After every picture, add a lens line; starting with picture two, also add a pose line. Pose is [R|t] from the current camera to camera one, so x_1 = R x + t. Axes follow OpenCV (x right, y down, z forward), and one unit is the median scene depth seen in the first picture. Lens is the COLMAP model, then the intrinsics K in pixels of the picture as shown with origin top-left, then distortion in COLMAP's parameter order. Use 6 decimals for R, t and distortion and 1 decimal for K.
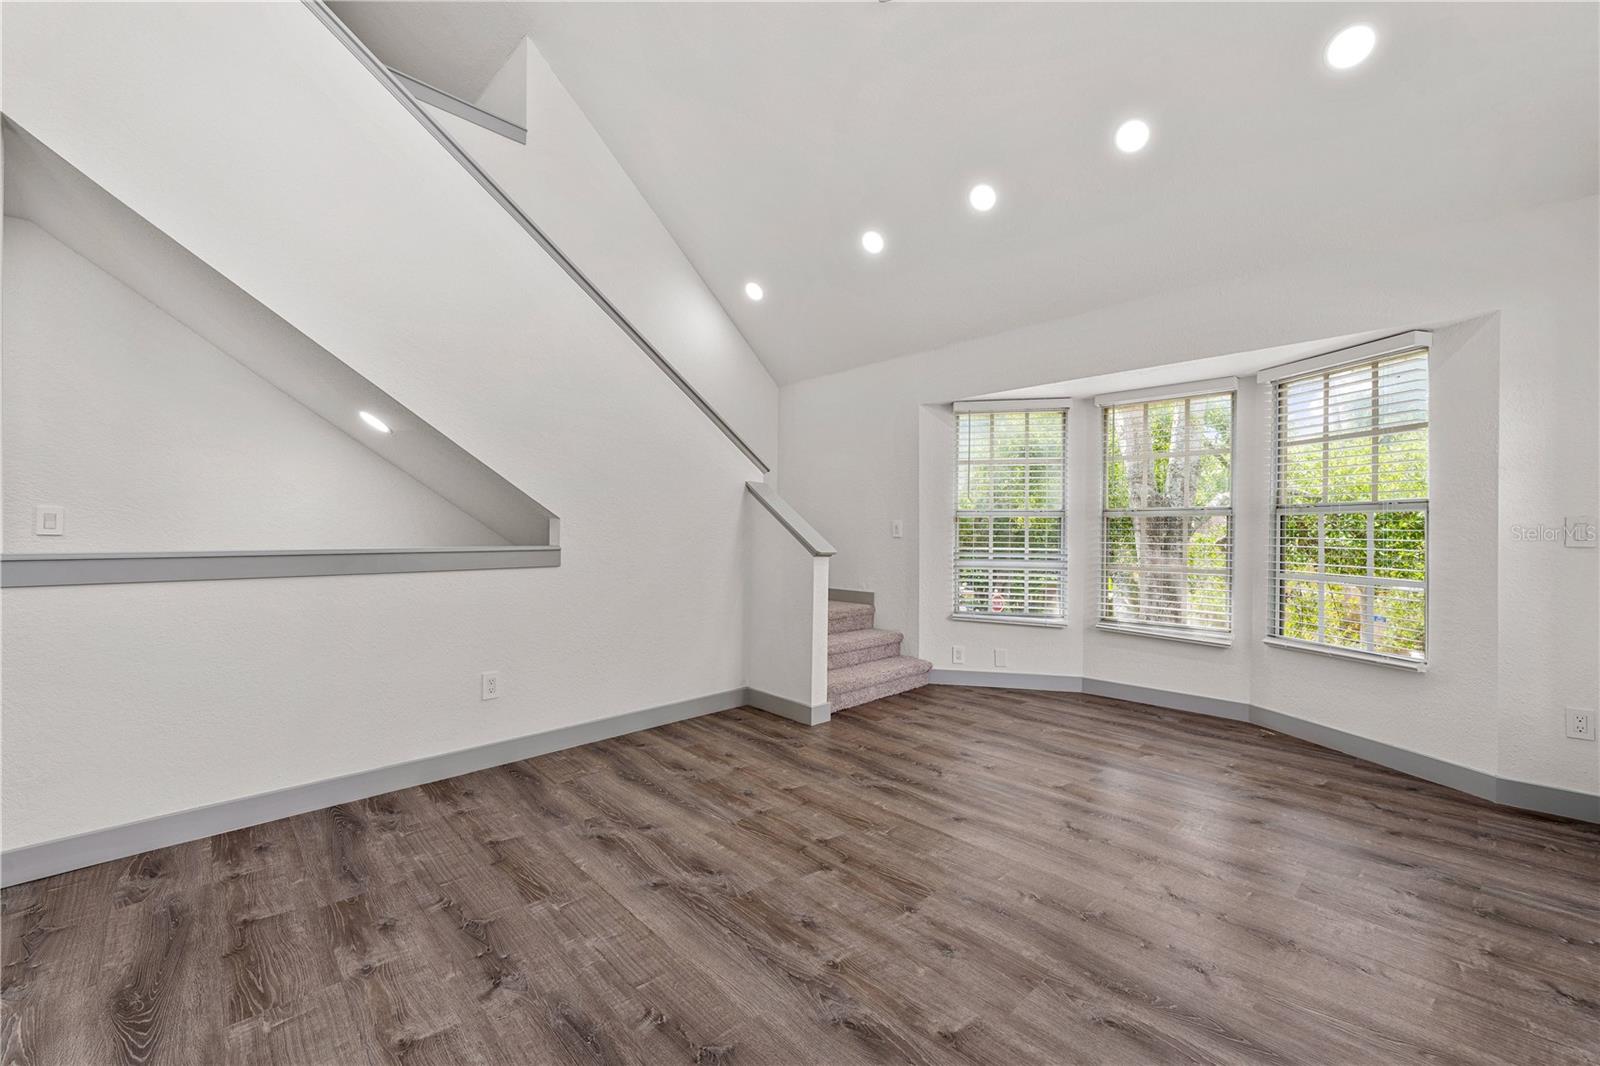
lens RADIAL K [[646.6, 0, 796.3], [0, 646.6, 537.9], [0, 0, 1]] dist [0.002012, -0.000989]
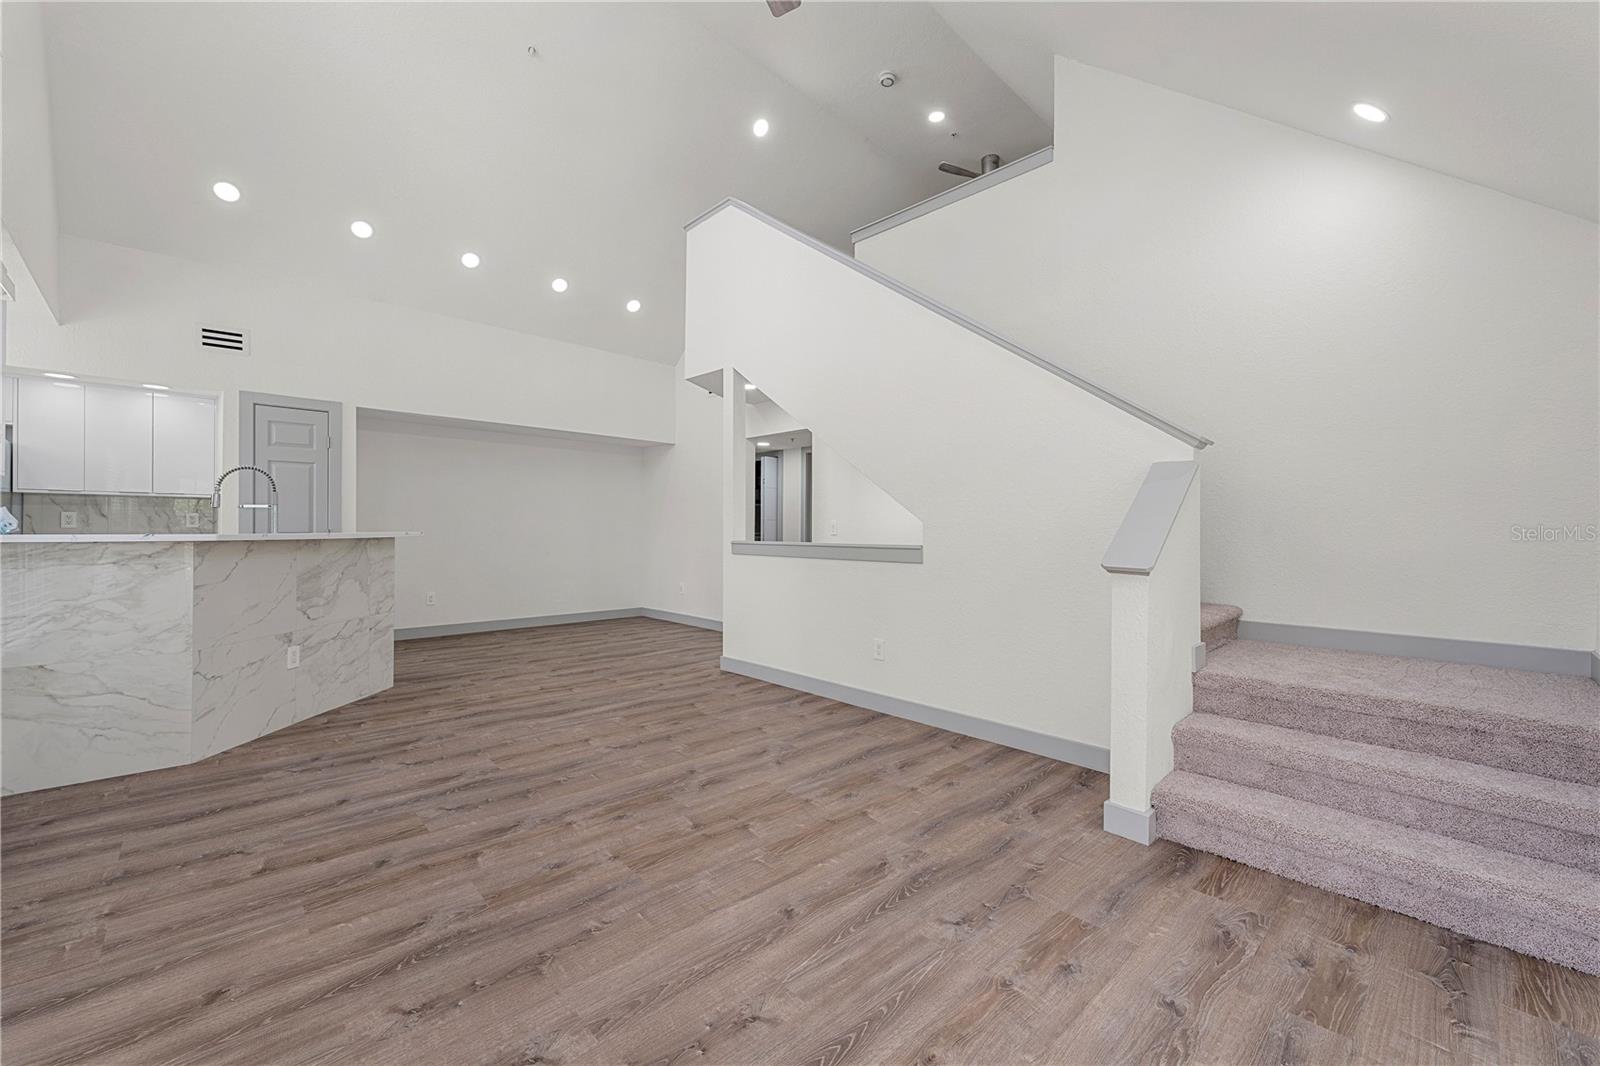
lens RADIAL K [[646.6, 0, 803.2], [0, 646.6, 537.3], [0, 0, 1]] dist [0.002012, -0.000989]
pose [[-0.021889, 0.004993, -0.999748, 0.926059], [-0.021526, 0.999753, 0.005464, -0.004577], [0.999529, 0.021640, -0.021776, 0.949430]]
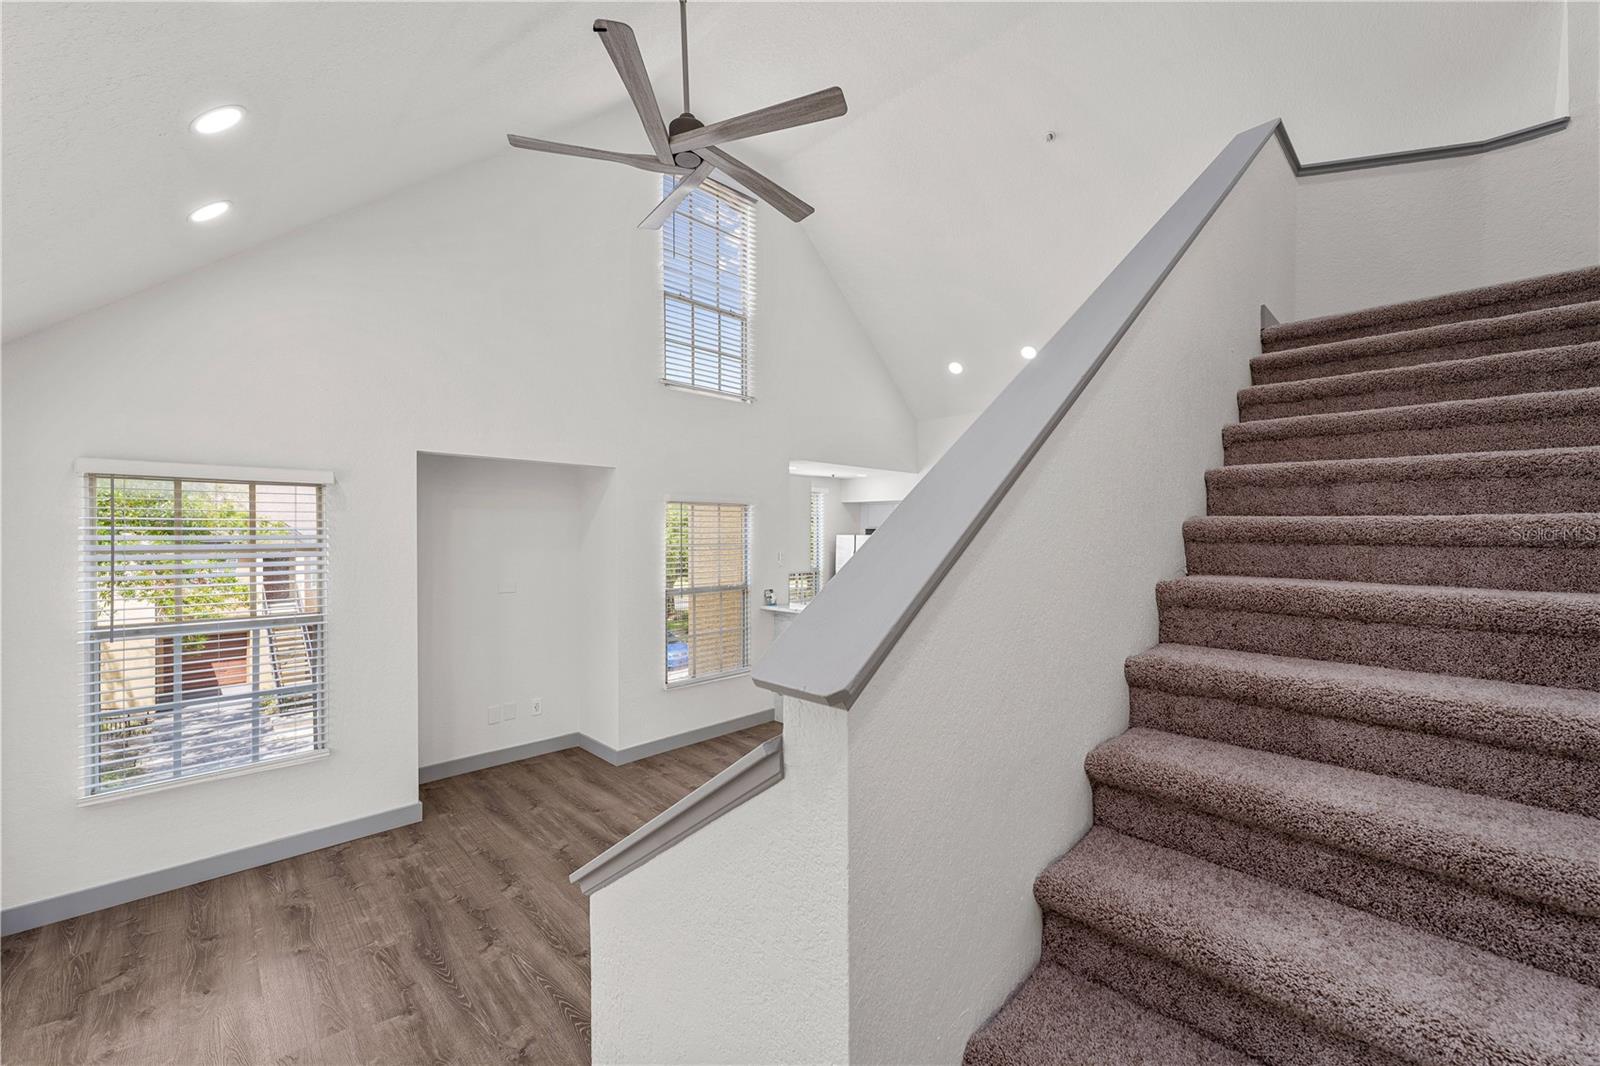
lens RADIAL K [[646.6, 0, 783.2], [0, 646.6, 529.4], [0, 0, 1]] dist [0.002012, -0.000989]
pose [[-0.999741, -0.005002, 0.022191, -0.086928], [-0.004758, 0.999928, 0.011034, -0.251588], [-0.022245, 0.010926, -0.999693, 1.898550]]
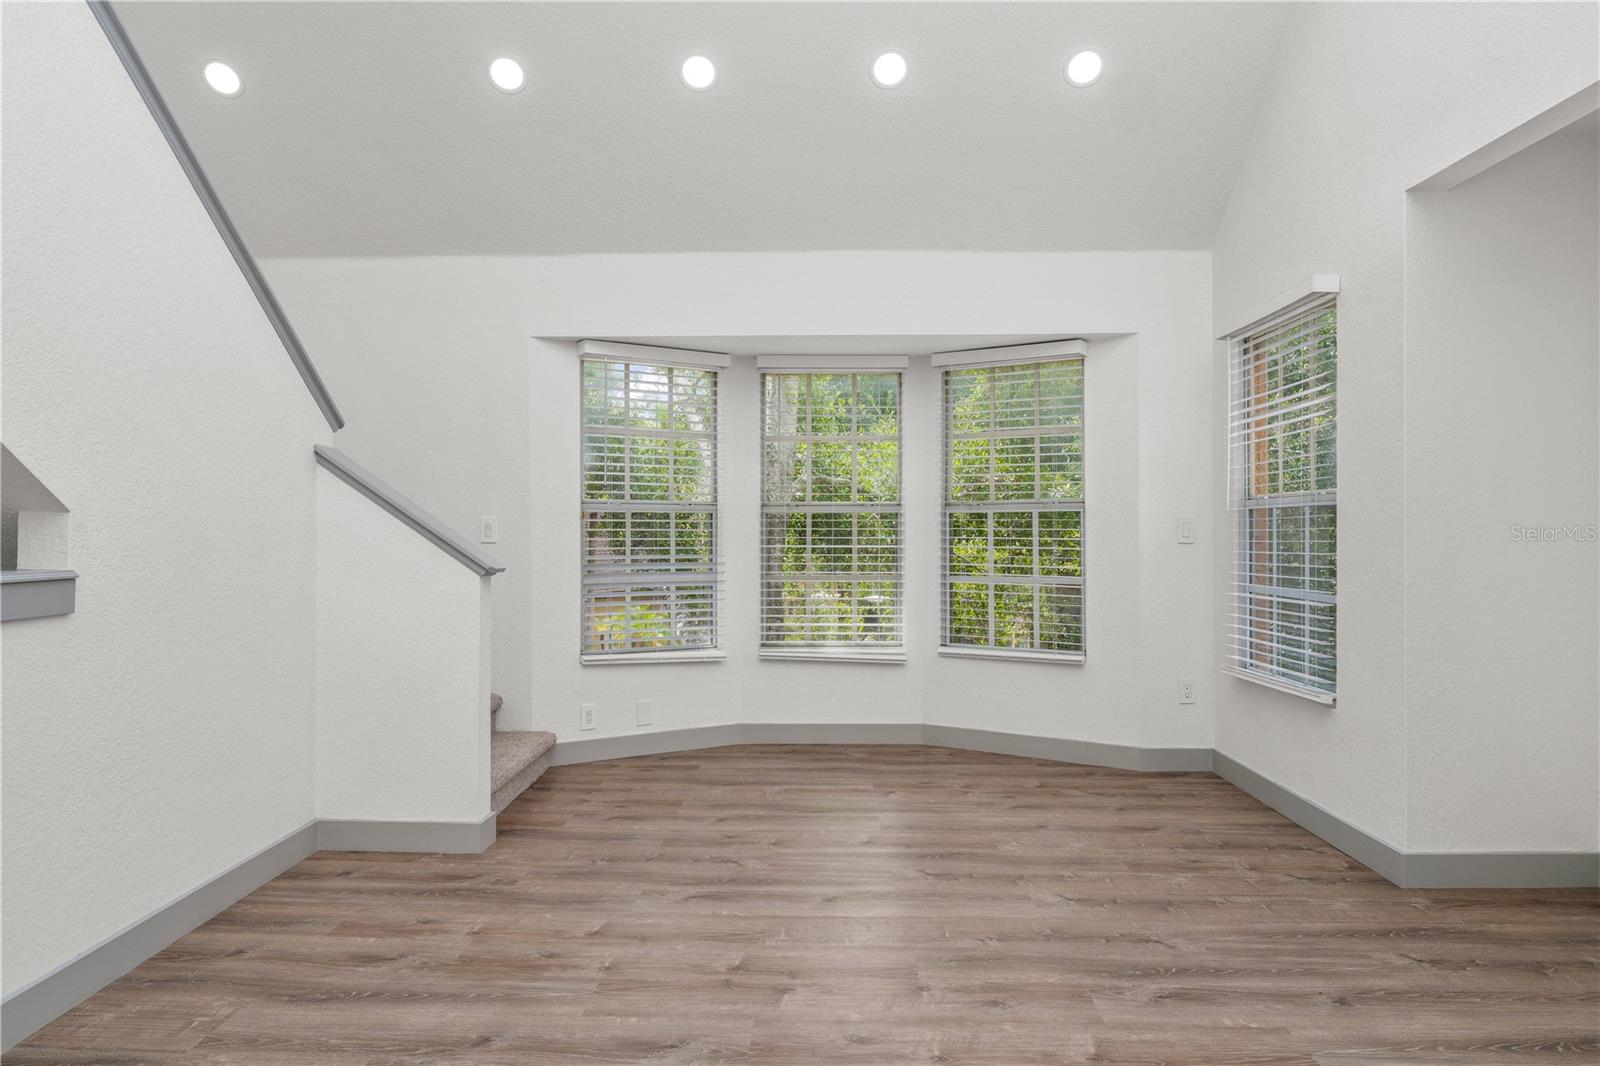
lens RADIAL K [[1064.9, 0, 814.5], [0, 1064.9, 539.8], [0, 0, 1]] dist [0.002583, 0.000530]
pose [[0.706596, -0.011214, 0.707529, -0.621819], [0.012497, 0.999916, 0.003368, -0.005521], [-0.707507, 0.006462, 0.706677, 0.090448]]
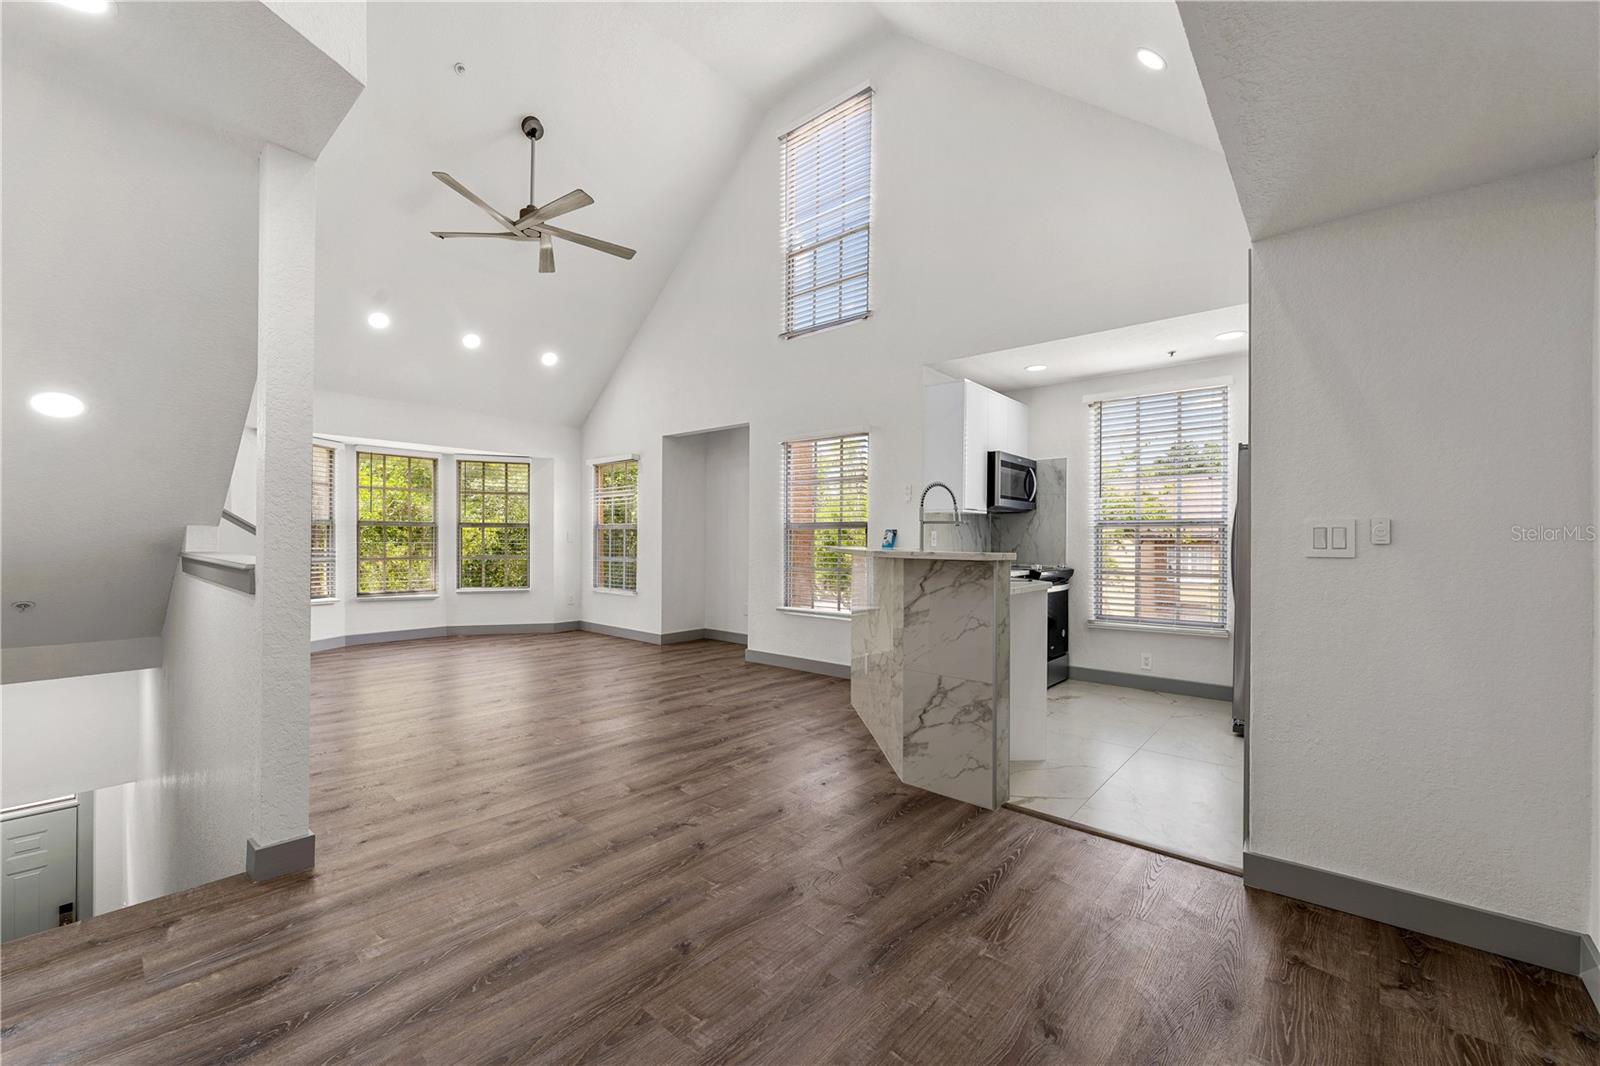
lens RADIAL K [[646.6, 0, 808.0], [0, 646.6, 537.4], [0, 0, 1]] dist [0.002012, -0.000989]
pose [[-0.072748, -0.005482, 0.997335, -1.786270], [0.001954, 0.999982, 0.005639, -0.015908], [-0.997348, 0.002359, -0.072736, 0.112702]]
